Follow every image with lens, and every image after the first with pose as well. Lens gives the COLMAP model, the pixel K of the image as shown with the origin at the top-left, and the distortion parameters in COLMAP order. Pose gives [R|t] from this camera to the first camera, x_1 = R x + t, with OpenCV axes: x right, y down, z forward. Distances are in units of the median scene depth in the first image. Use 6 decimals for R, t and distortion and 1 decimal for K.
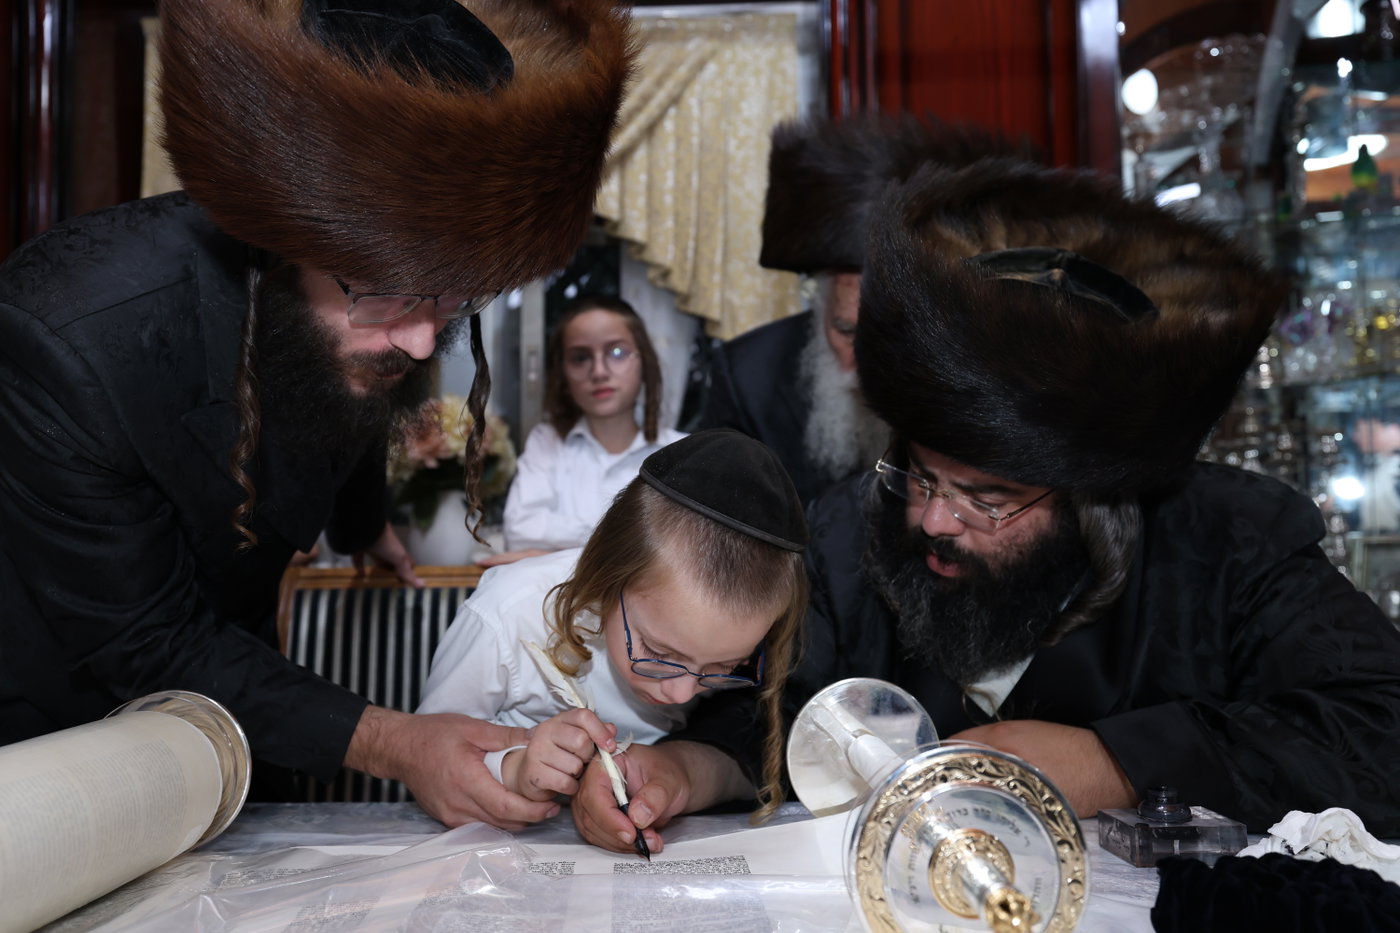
lens RADIAL K [[1183.1, 0, 695.4], [0, 1183.1, 460.9], [0, 0, 1]] dist [0.004942, 0.093896]
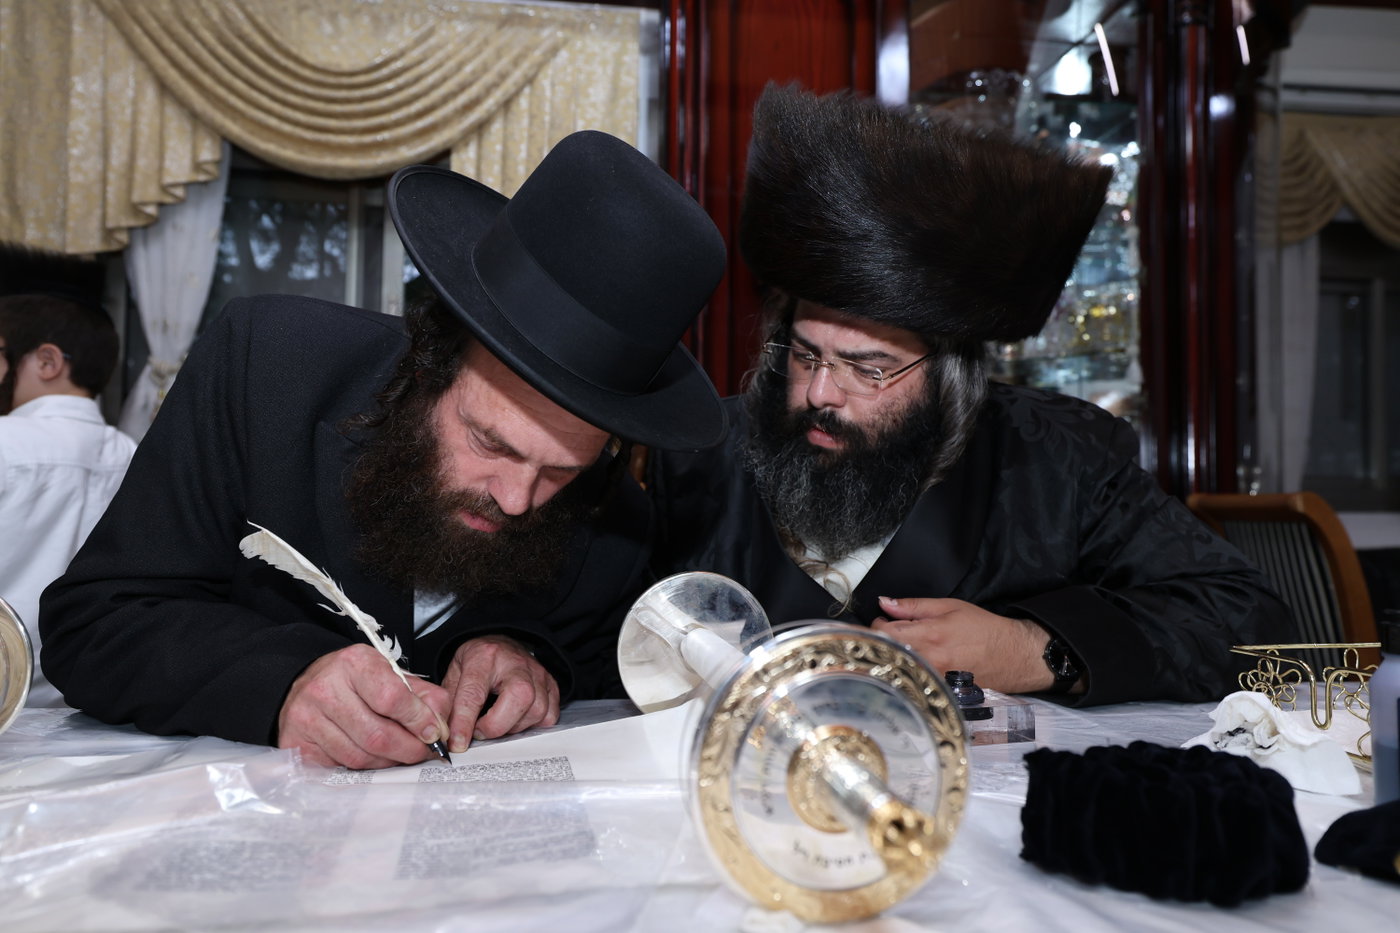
lens RADIAL K [[941.0, 0, 700.1], [0, 941.0, 463.7], [0, 0, 1]] dist [-0.001448, 0.044855]
pose [[0.986037, 0.027309, 0.164274, 0.019641], [-0.032906, 0.998964, 0.031447, 0.091242], [-0.163245, -0.036413, 0.985913, 0.312942]]
